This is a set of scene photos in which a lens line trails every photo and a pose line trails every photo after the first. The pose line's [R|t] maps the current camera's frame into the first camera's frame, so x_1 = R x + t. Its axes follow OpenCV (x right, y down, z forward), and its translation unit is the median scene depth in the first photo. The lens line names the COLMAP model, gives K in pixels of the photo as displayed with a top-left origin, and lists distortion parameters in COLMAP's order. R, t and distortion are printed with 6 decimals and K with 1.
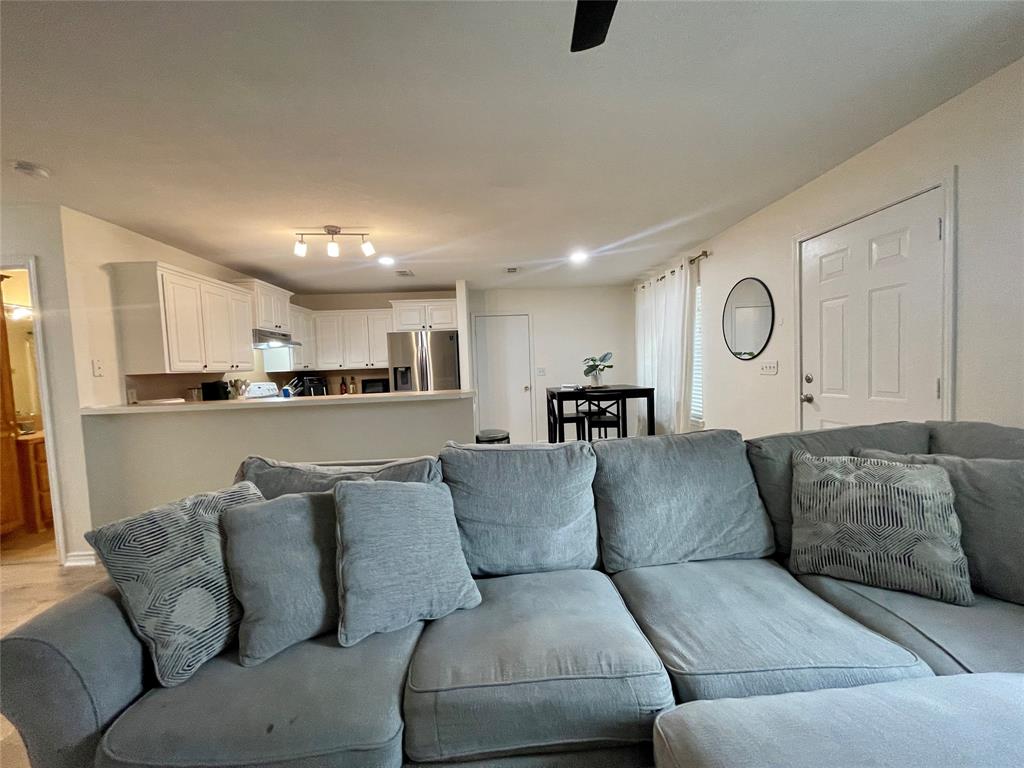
lens RADIAL K [[411.9, 0, 509.0], [0, 411.9, 388.1], [0, 0, 1]] dist [0.000835, -0.000776]
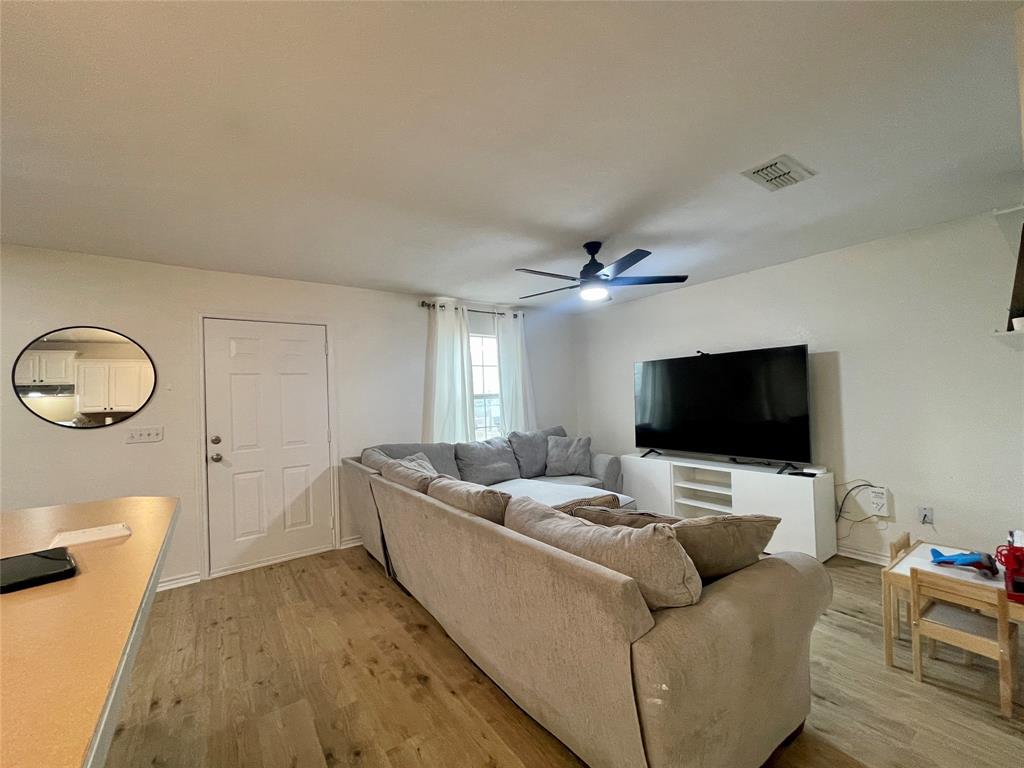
lens RADIAL K [[411.9, 0, 514.0], [0, 411.9, 389.0], [0, 0, 1]] dist [0.000835, -0.000776]
pose [[-0.535813, 0.066888, 0.841683, -0.502401], [0.096300, 0.995193, -0.017783, -0.049397], [-0.838827, 0.071526, -0.539679, 0.704787]]
